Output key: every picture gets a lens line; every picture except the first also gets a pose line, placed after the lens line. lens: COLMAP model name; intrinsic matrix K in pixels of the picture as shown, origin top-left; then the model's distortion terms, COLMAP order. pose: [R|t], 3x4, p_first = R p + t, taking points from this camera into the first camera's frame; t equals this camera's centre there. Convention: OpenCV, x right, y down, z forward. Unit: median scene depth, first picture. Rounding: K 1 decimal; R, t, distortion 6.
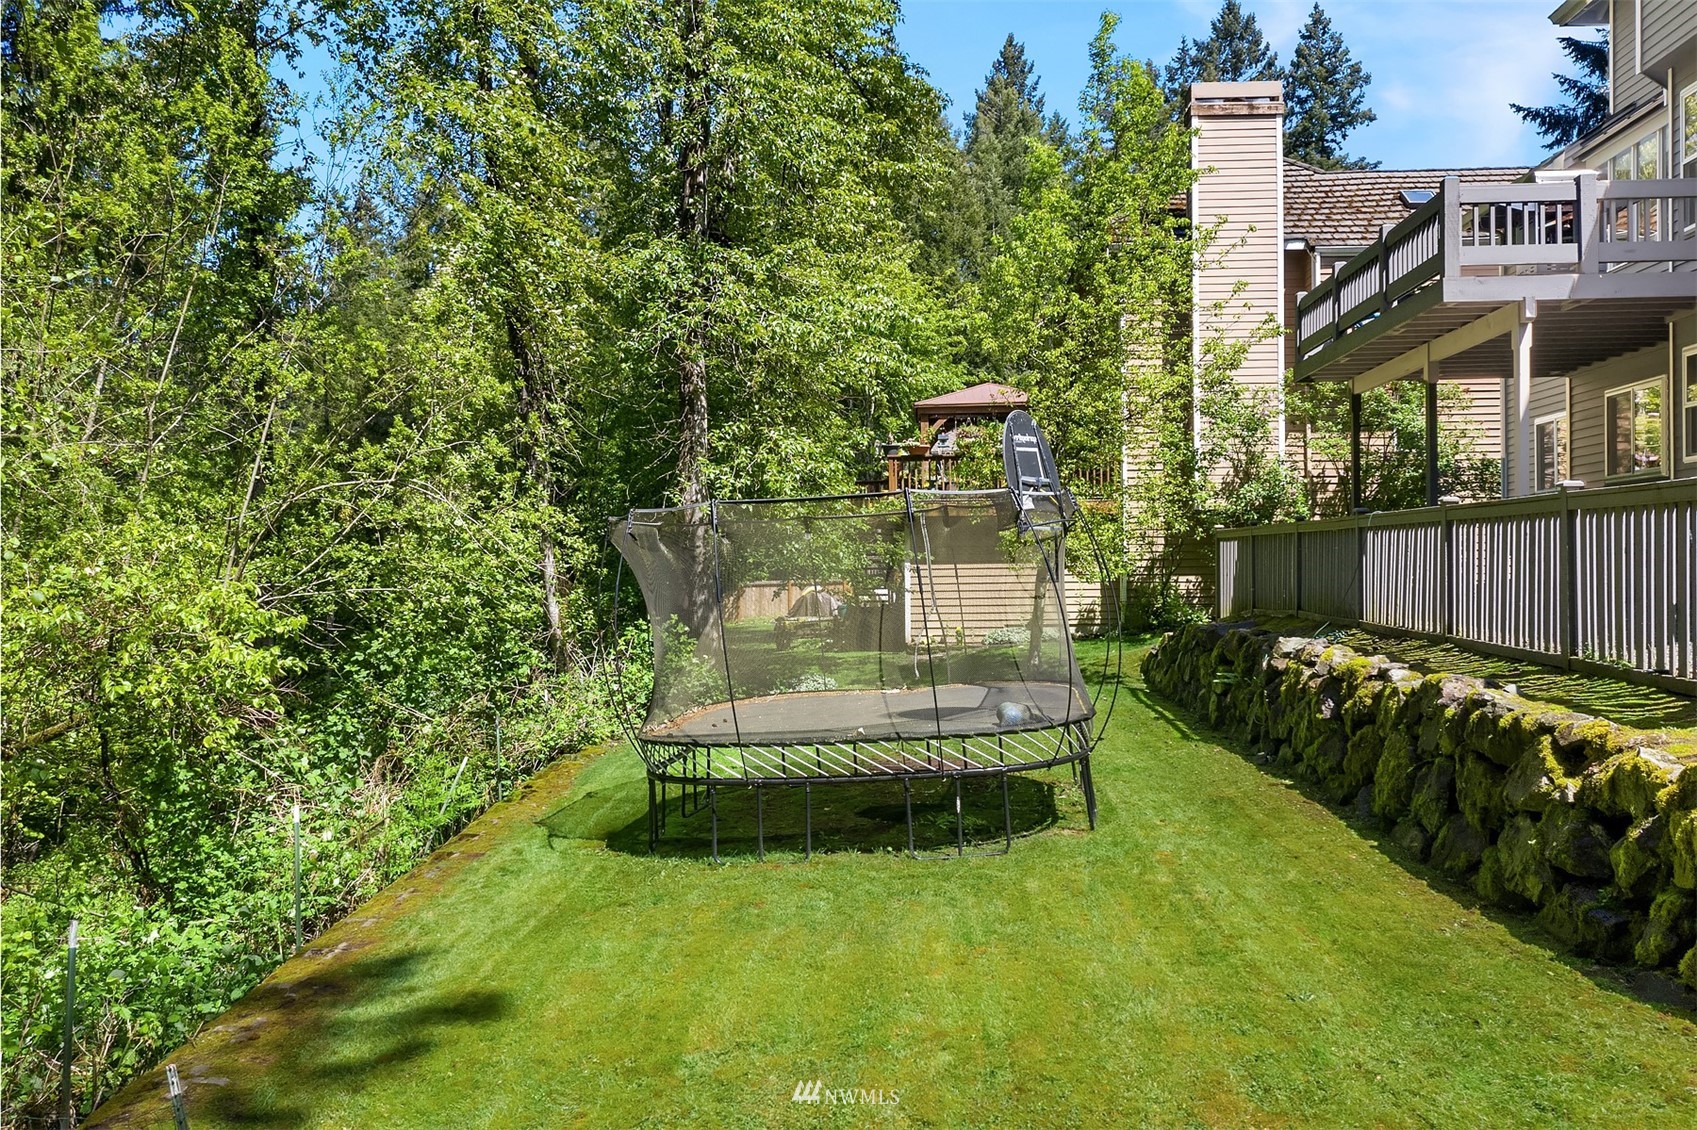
lens RADIAL K [[1329.0, 0, 848.5], [0, 1329.0, 565.0], [0, 0, 1]] dist [-0.002303, -0.003831]
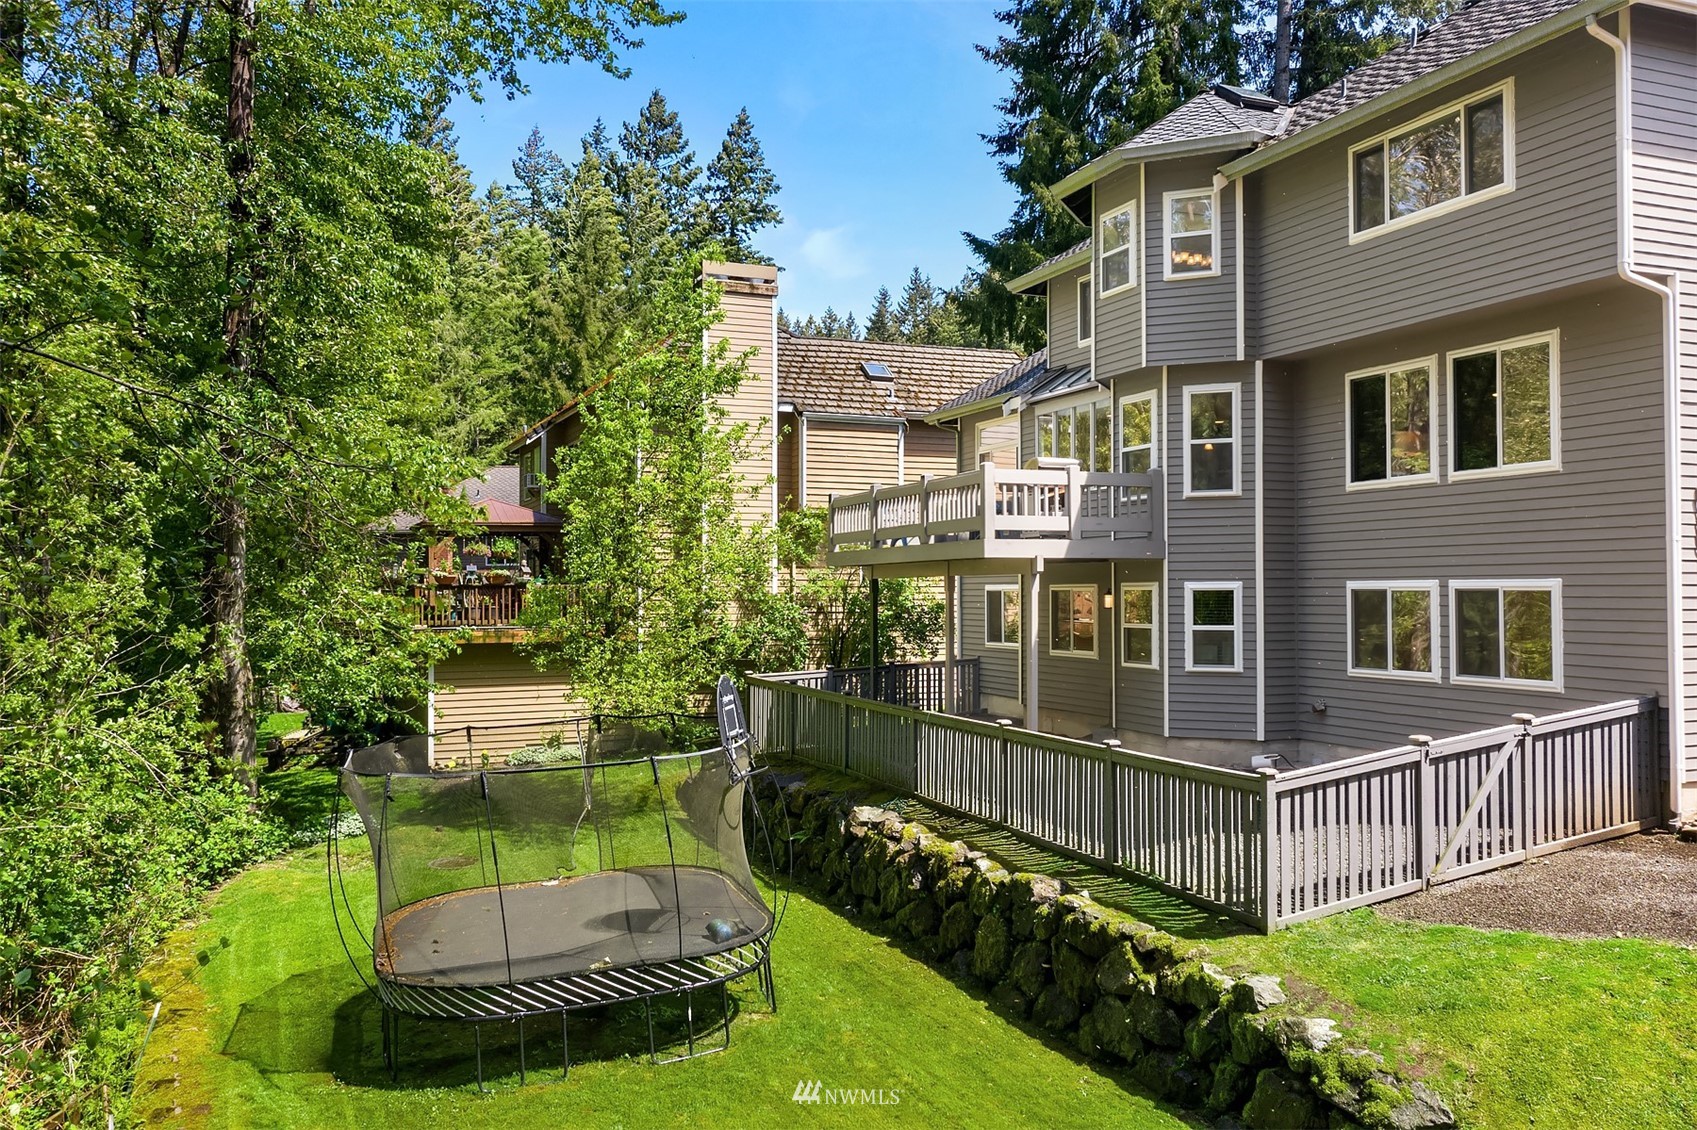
lens RADIAL K [[1329.0, 0, 848.5], [0, 1329.0, 565.0], [0, 0, 1]] dist [-0.002303, -0.003831]
pose [[0.894293, 0.016447, 0.447180, -0.317356], [-0.008217, 0.999759, -0.020337, -0.193970], [-0.447407, 0.014513, 0.894213, -0.147008]]
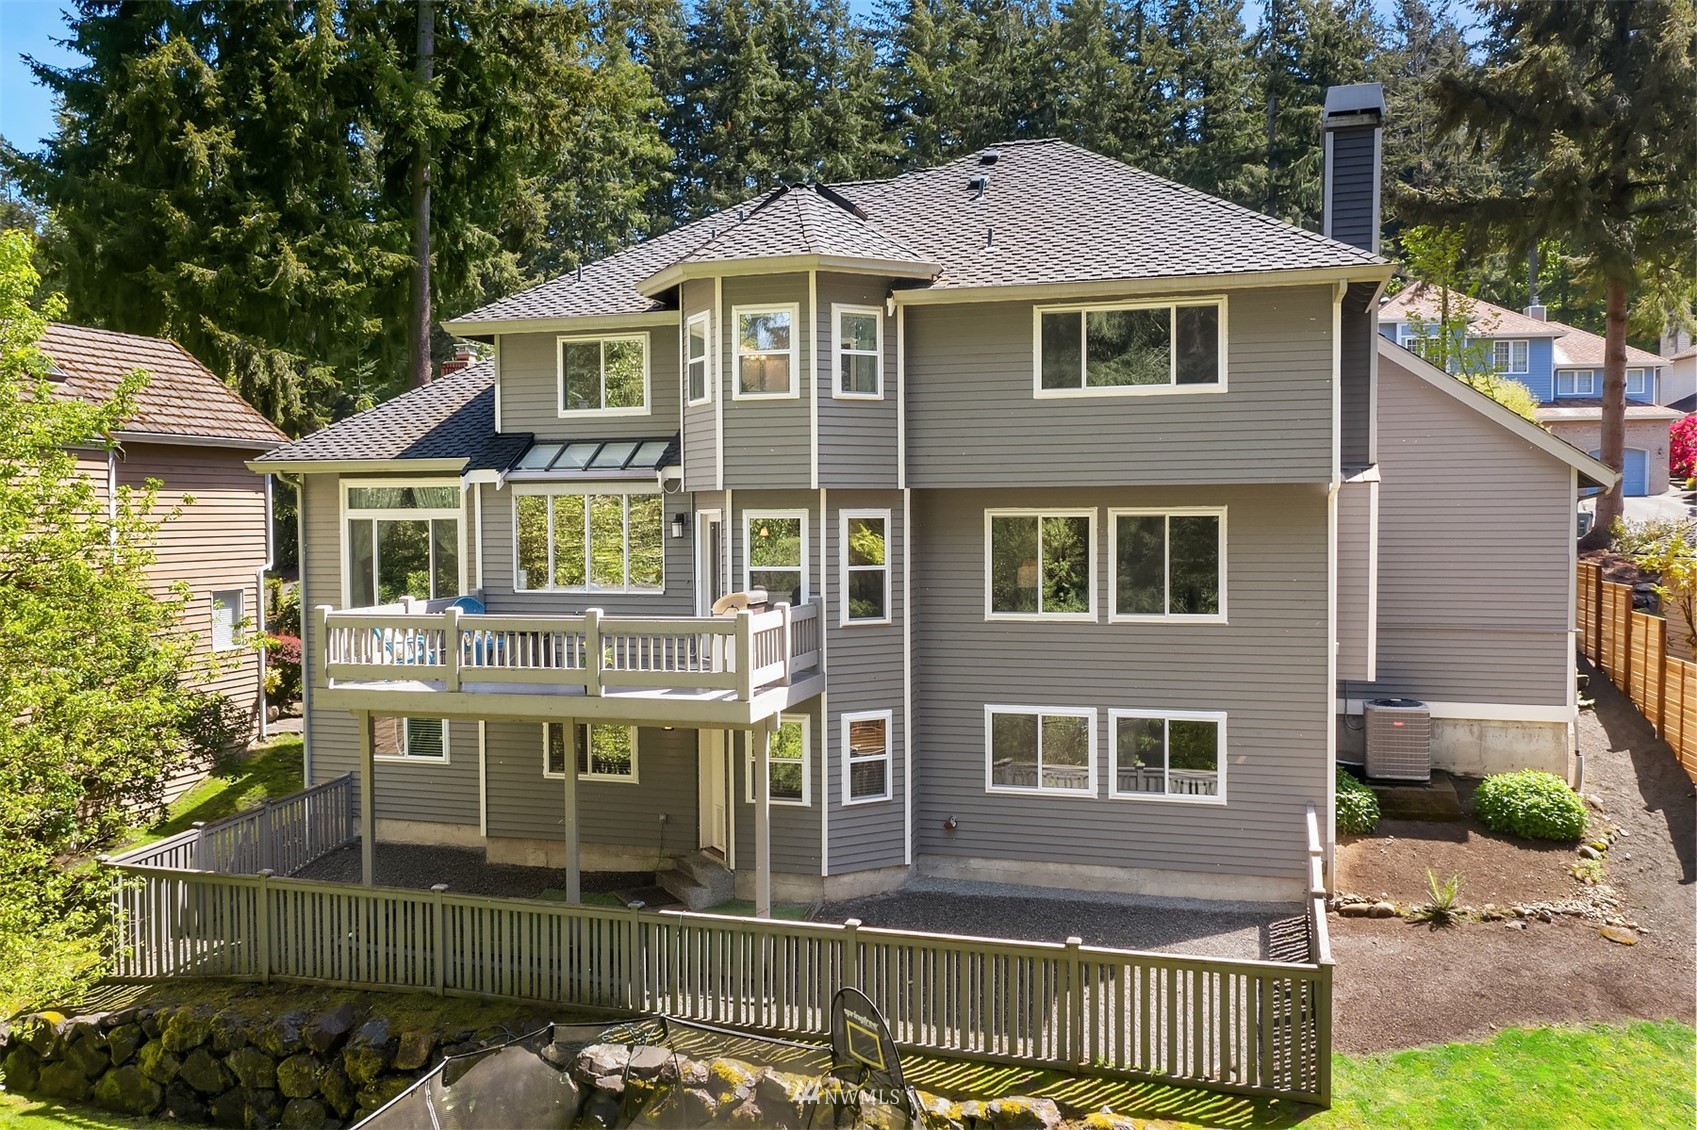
lens RADIAL K [[1351.8, 0, 848.5], [0, 1351.8, 565.0], [0, 0, 1]] dist [0.003914, -0.000306]
pose [[0.213233, -0.027169, 0.976624, -0.779903], [0.003401, 0.999628, 0.027066, -0.433544], [-0.976995, -0.002450, 0.213246, 0.799768]]
